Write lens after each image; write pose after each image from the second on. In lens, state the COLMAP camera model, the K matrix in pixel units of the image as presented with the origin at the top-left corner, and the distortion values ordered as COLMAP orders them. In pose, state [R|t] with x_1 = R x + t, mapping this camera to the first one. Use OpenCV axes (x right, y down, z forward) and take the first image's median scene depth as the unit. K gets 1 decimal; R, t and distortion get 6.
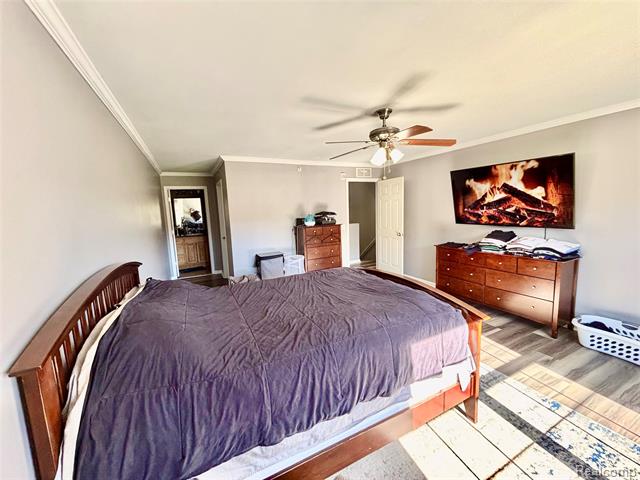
lens RADIAL K [[259.6, 0, 316.6], [0, 259.6, 240.0], [0, 0, 1]] dist [0.001031, -0.000086]
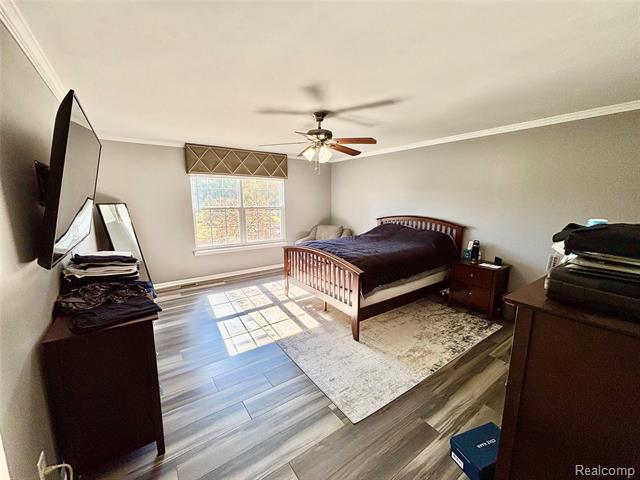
lens RADIAL K [[259.6, 0, 320.9], [0, 259.6, 241.4], [0, 0, 1]] dist [0.001031, -0.000086]
pose [[-0.985160, 0.060538, -0.160606, 0.380051], [0.012019, 0.957768, 0.287290, -0.232779], [0.171215, 0.281097, -0.944283, 1.775167]]
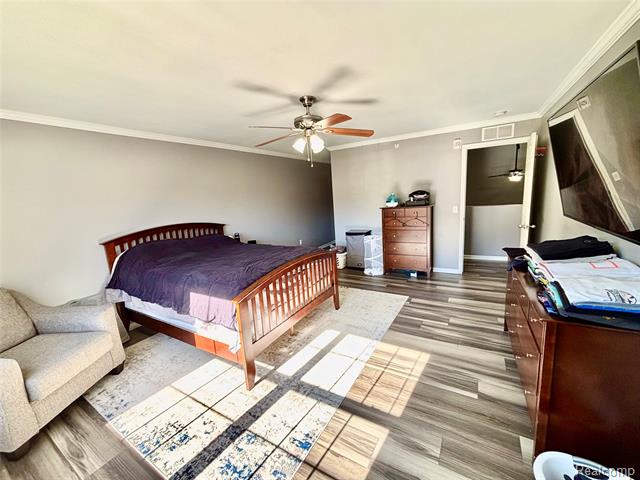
lens RADIAL K [[259.6, 0, 321.2], [0, 259.6, 239.0], [0, 0, 1]] dist [0.001031, -0.000086]
pose [[0.552994, 0.145838, -0.820322, 0.950119], [-0.057027, 0.988878, 0.137361, -0.081138], [0.831231, -0.029179, 0.555161, 0.377615]]
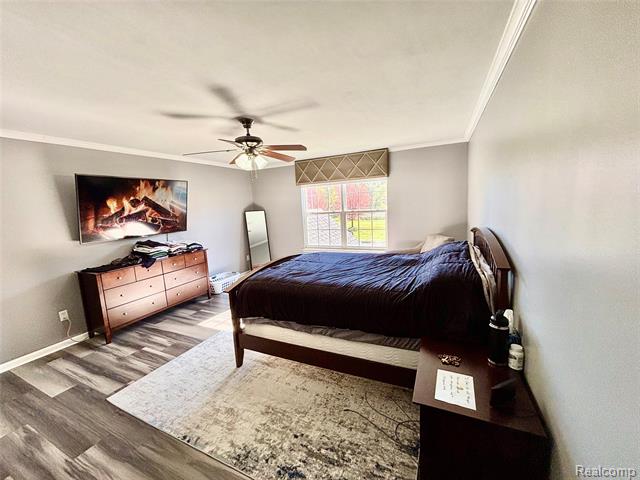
lens RADIAL K [[259.6, 0, 318.8], [0, 259.6, 240.3], [0, 0, 1]] dist [0.001031, -0.000086]
pose [[-0.618998, -0.039542, 0.784396, -0.645108], [0.171161, 0.967935, 0.183864, -0.126375], [-0.766515, 0.248070, -0.592382, 1.230119]]
